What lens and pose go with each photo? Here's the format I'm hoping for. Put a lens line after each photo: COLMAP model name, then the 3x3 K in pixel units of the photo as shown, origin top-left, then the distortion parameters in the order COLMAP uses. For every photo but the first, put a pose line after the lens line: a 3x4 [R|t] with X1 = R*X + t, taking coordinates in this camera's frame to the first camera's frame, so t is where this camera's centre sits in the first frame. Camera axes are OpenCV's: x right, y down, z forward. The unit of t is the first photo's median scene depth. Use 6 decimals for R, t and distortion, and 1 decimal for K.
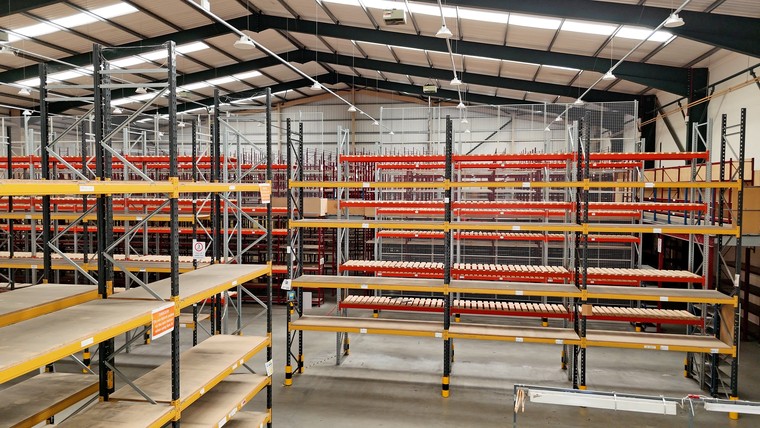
lens RADIAL K [[550.1, 0, 380.0], [0, 550.1, 214.0], [0, 0, 1]] dist [0.007843, -0.002398]
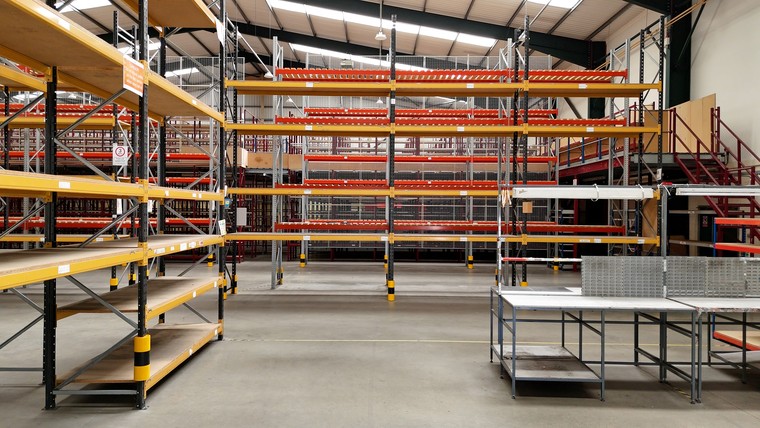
lens RADIAL K [[542.1, 0, 380.0], [0, 542.1, 214.0], [0, 0, 1]] dist [0.035708, -0.000281]
pose [[0.983527, 0.000759, 0.180762, -0.066291], [0.005704, 0.999363, -0.035230, 0.183629], [-0.180674, 0.035680, 0.982896, 0.038838]]
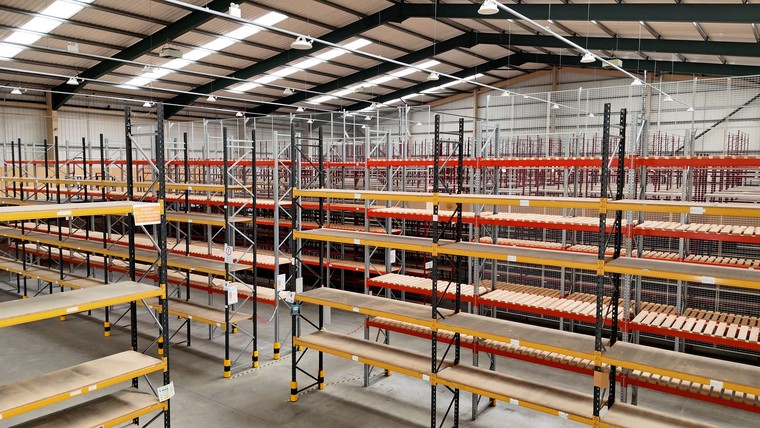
lens RADIAL K [[550.1, 0, 380.0], [0, 550.1, 214.0], [0, 0, 1]] dist [0.007843, -0.002398]
pose [[0.891897, 0.036226, -0.450785, 0.360969], [-0.021685, 0.999066, 0.037383, -0.051735], [0.451718, -0.023566, 0.891849, 0.198601]]
